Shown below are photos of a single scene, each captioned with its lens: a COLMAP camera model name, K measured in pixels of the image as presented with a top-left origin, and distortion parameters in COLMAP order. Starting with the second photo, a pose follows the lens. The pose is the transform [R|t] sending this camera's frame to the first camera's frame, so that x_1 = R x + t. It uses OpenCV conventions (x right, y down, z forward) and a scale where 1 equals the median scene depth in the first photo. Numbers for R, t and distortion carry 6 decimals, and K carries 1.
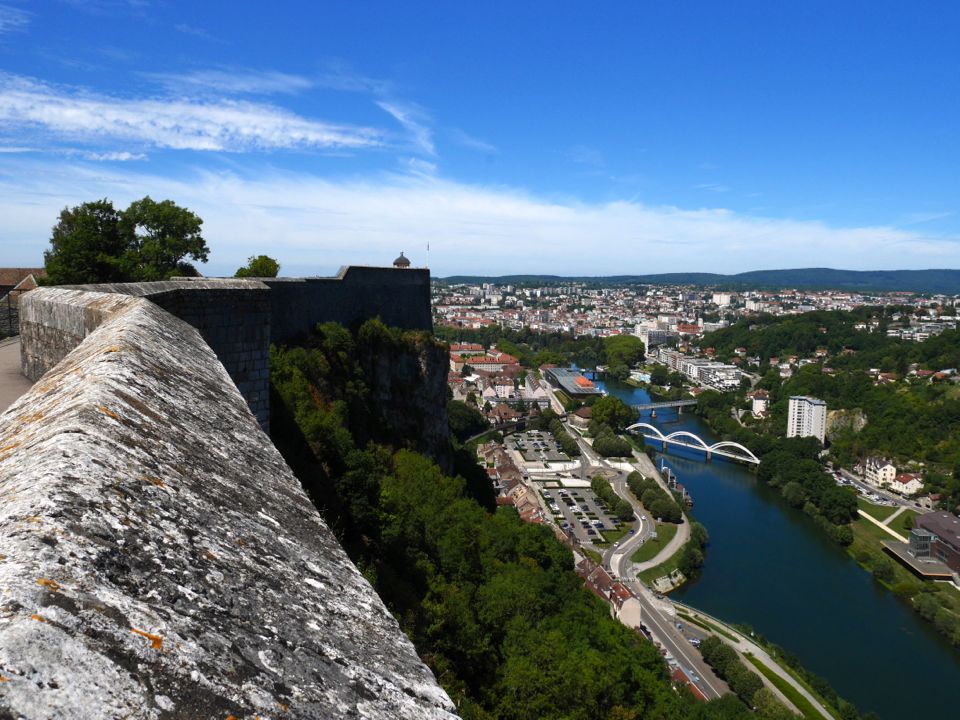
lens RADIAL K [[701.0, 0, 480.0], [0, 701.0, 360.0], [0, 0, 1]] dist [-0.081139, 0.042352]
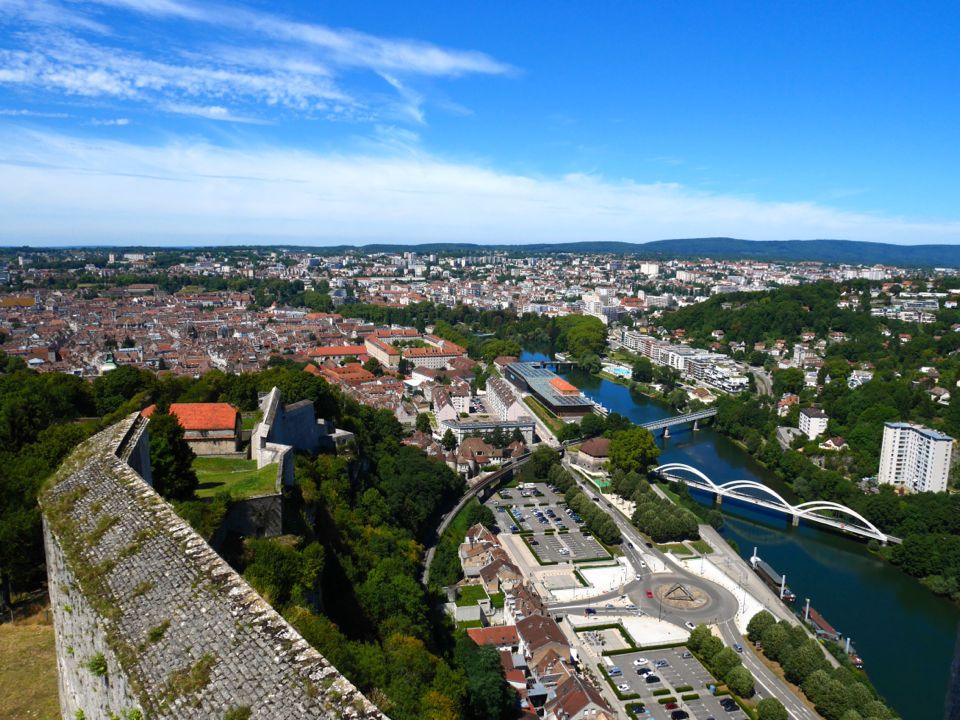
lens RADIAL K [[701.0, 0, 480.0], [0, 701.0, 360.0], [0, 0, 1]] dist [-0.081139, 0.042352]
pose [[0.993191, -0.013930, 0.115661, -0.016198], [0.008744, 0.998939, 0.045226, -0.017493], [-0.116168, -0.043907, 0.992259, 0.134799]]
